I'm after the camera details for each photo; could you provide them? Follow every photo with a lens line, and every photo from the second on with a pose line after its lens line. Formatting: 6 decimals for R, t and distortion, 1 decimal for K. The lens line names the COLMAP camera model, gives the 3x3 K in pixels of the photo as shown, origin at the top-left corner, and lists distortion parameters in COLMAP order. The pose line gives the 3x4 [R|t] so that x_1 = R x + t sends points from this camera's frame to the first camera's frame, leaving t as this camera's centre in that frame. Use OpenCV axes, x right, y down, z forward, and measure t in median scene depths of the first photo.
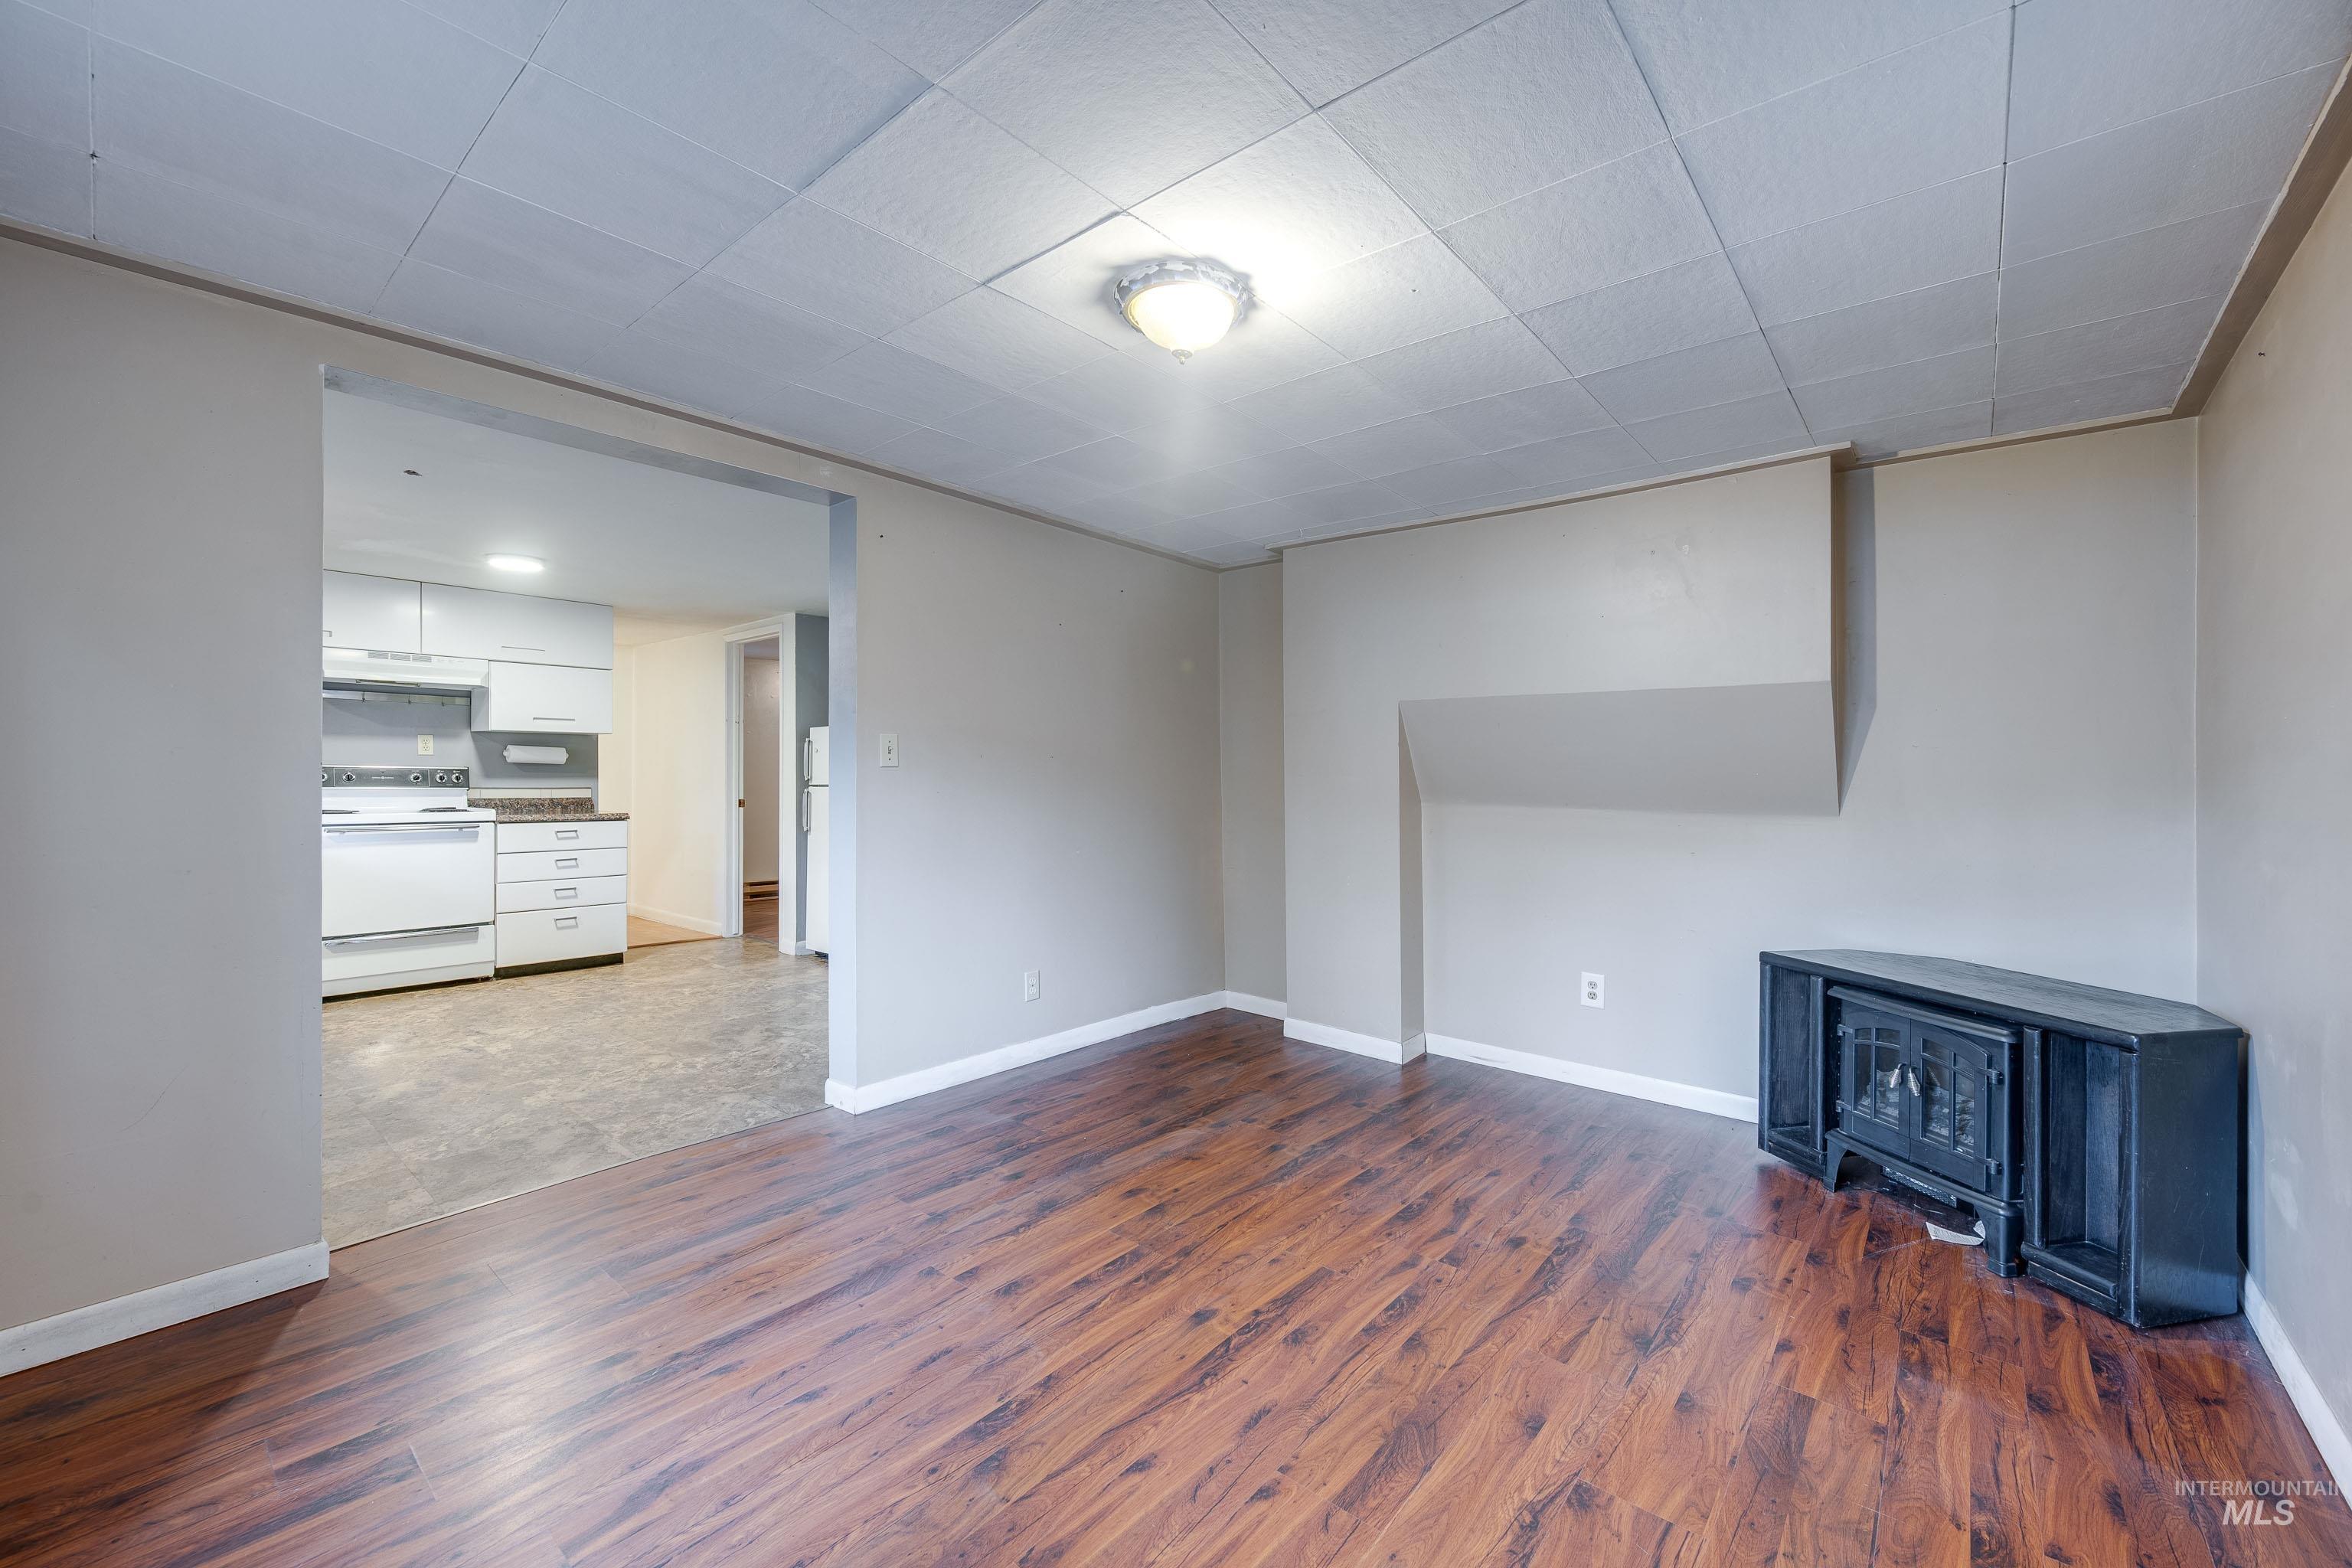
lens RADIAL K [[935.3, 0, 1173.7], [0, 935.3, 805.7], [0, 0, 1]] dist [0.000917, -0.000566]
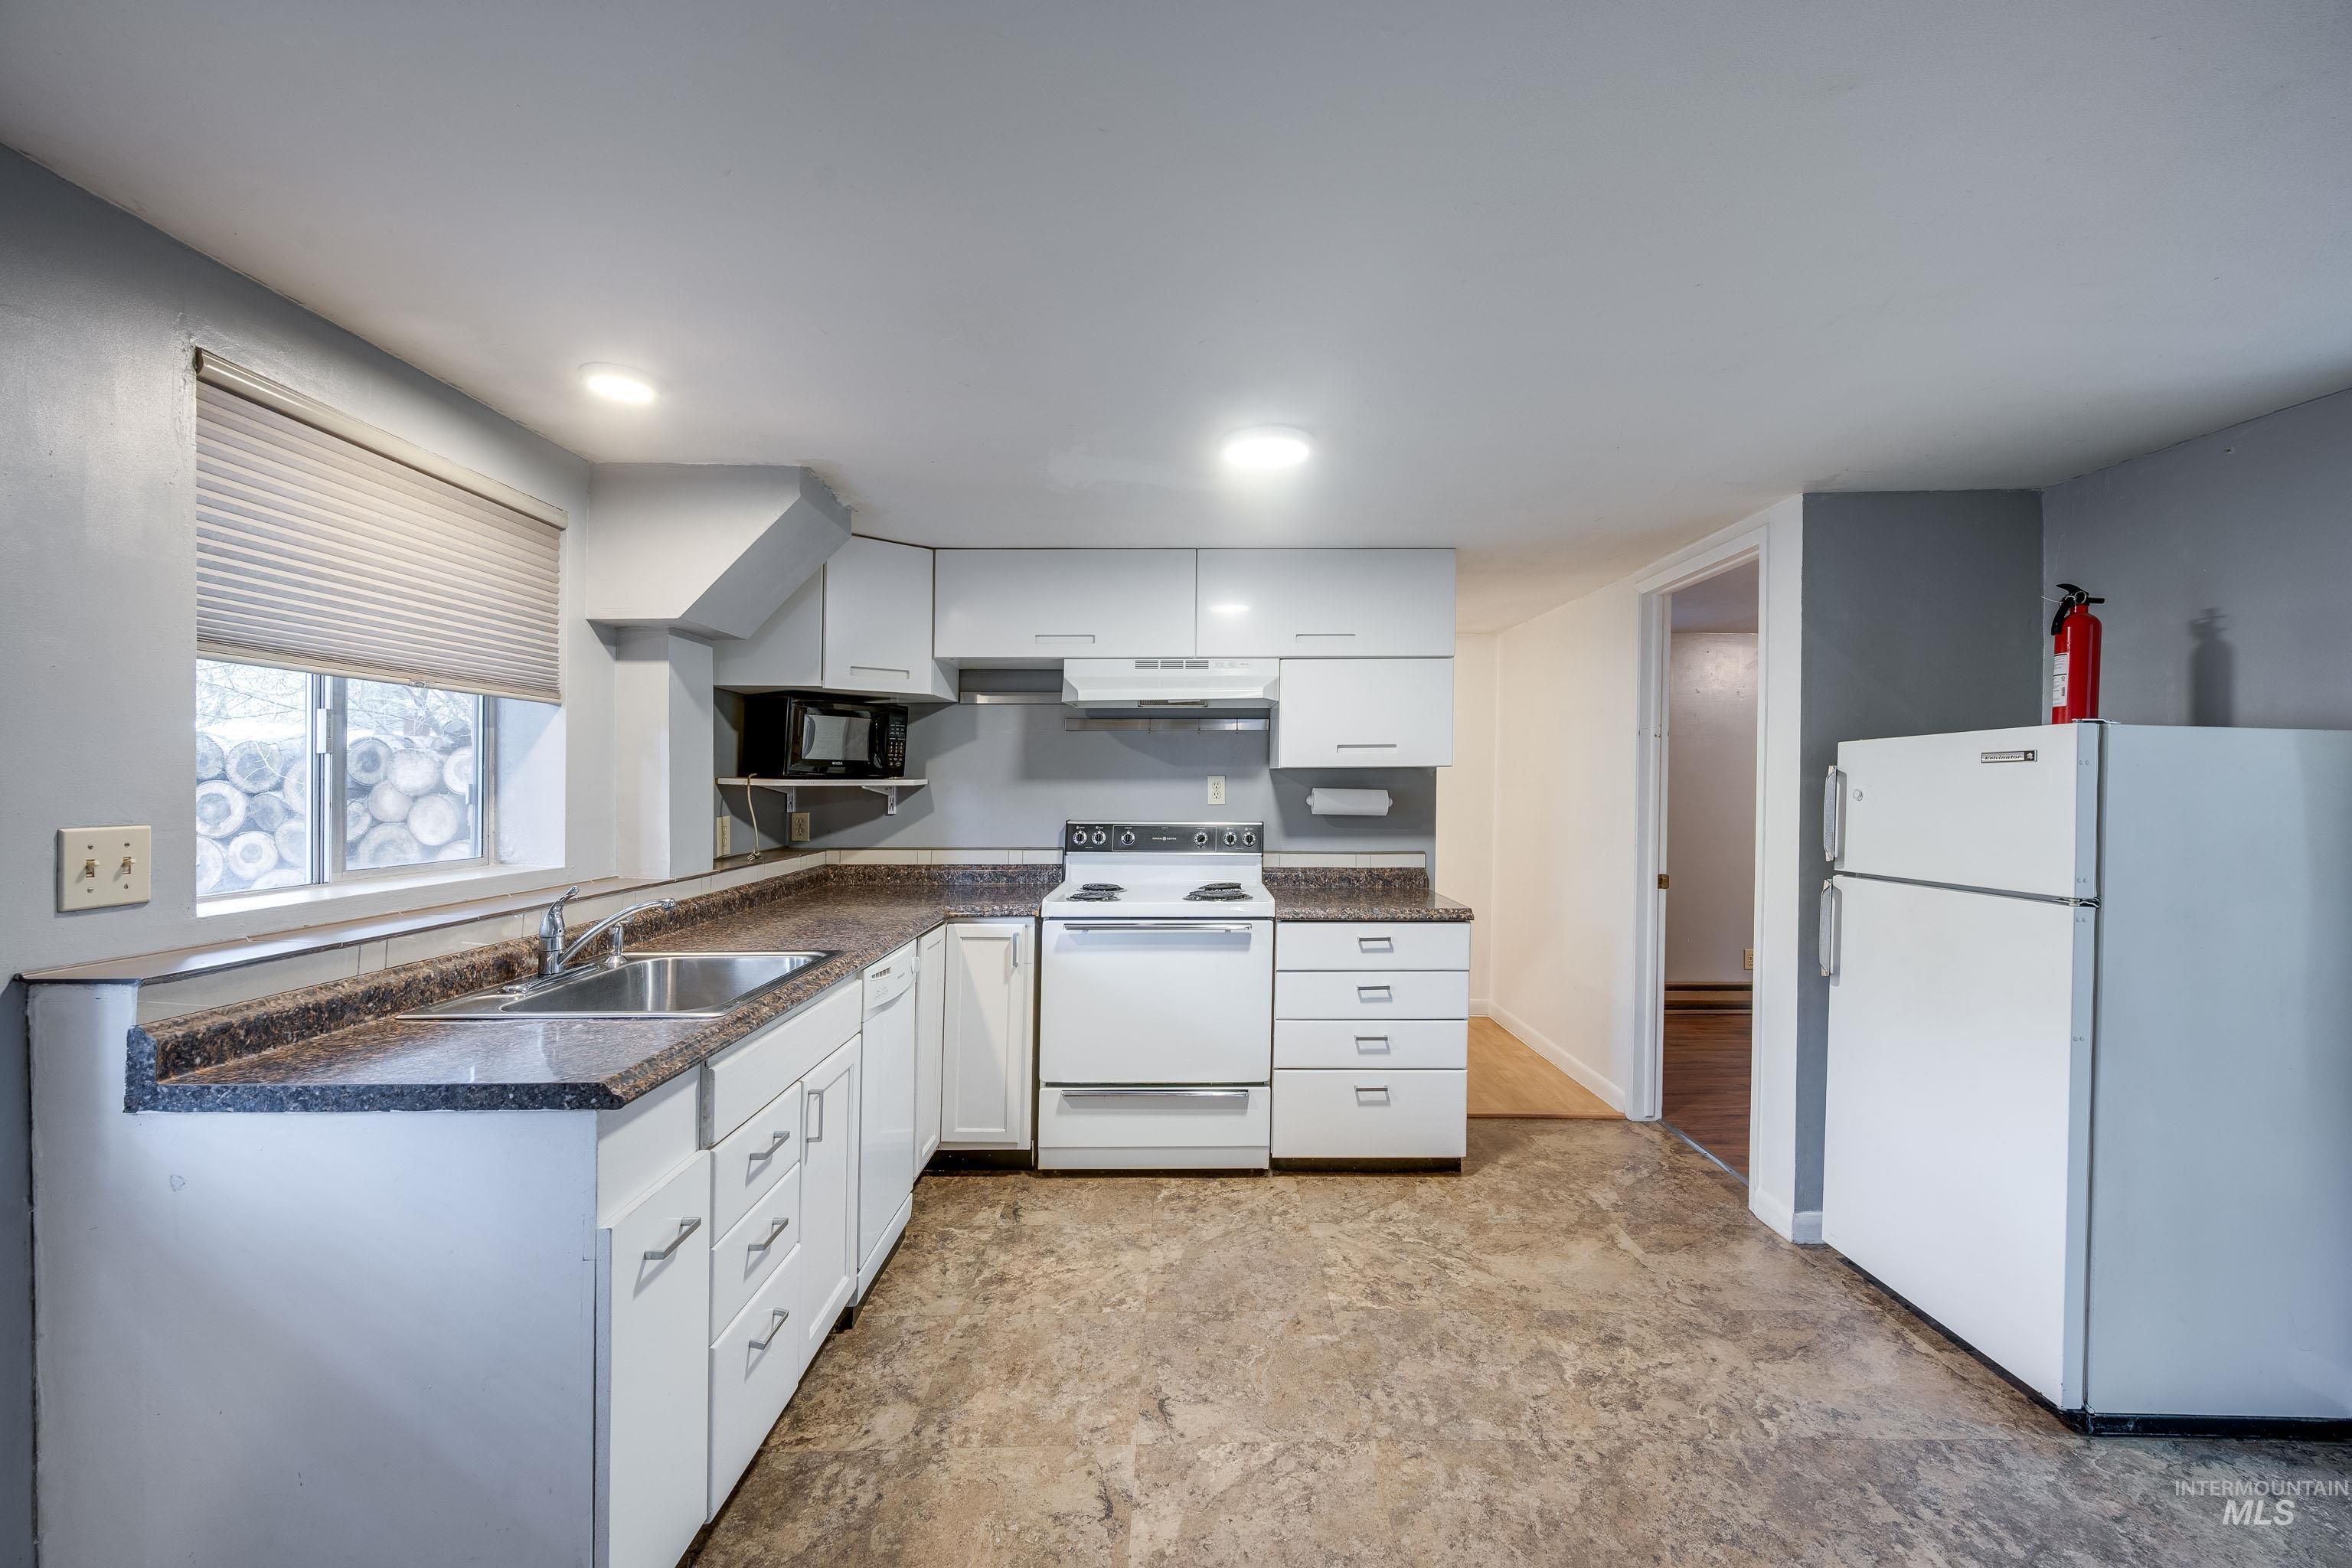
lens RADIAL K [[935.3, 0, 1198.5], [0, 935.3, 780.4], [0, 0, 1]] dist [0.000917, -0.000566]
pose [[0.658029, -0.006882, -0.752961, -0.542673], [-0.019193, 0.999480, -0.025908, -0.103916], [0.752748, 0.031500, 0.657554, 1.022350]]
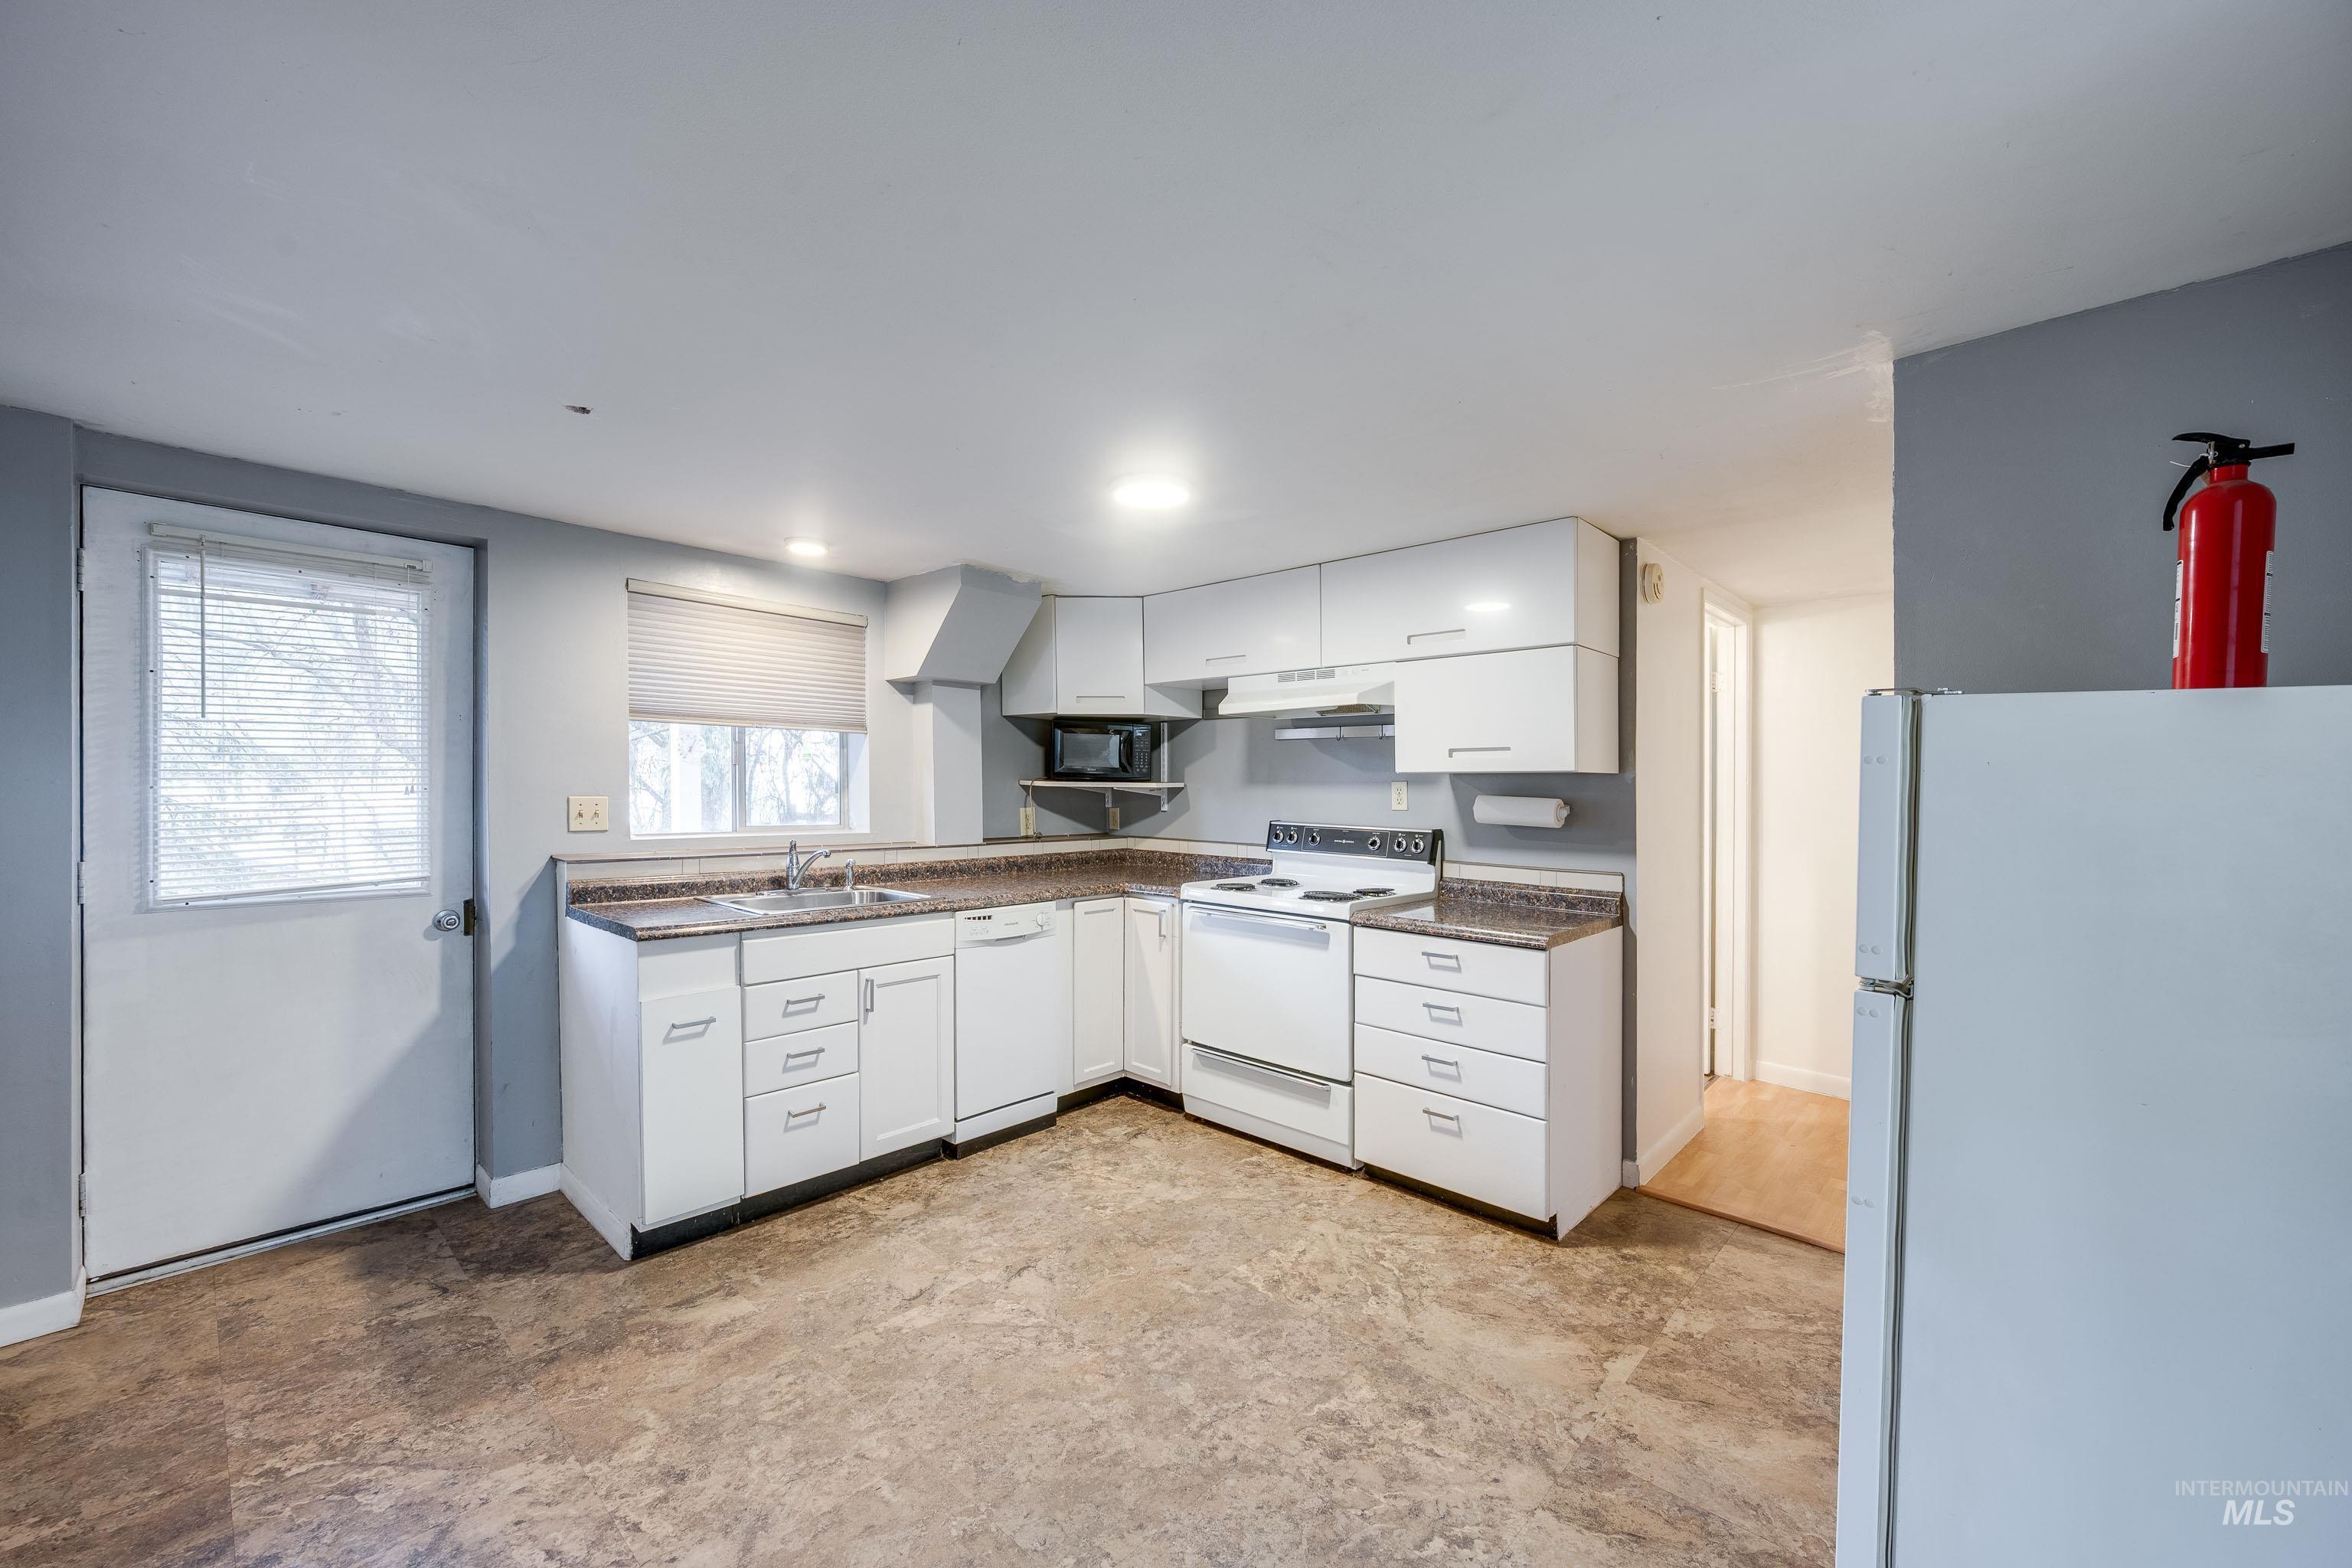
lens RADIAL K [[935.3, 0, 1191.0], [0, 935.3, 795.5], [0, 0, 1]] dist [0.000917, -0.000566]
pose [[-0.039833, 0.004183, -0.999198, -0.189625], [-0.042779, 0.999067, 0.005887, -0.120466], [0.998290, 0.042979, -0.039617, 1.675758]]
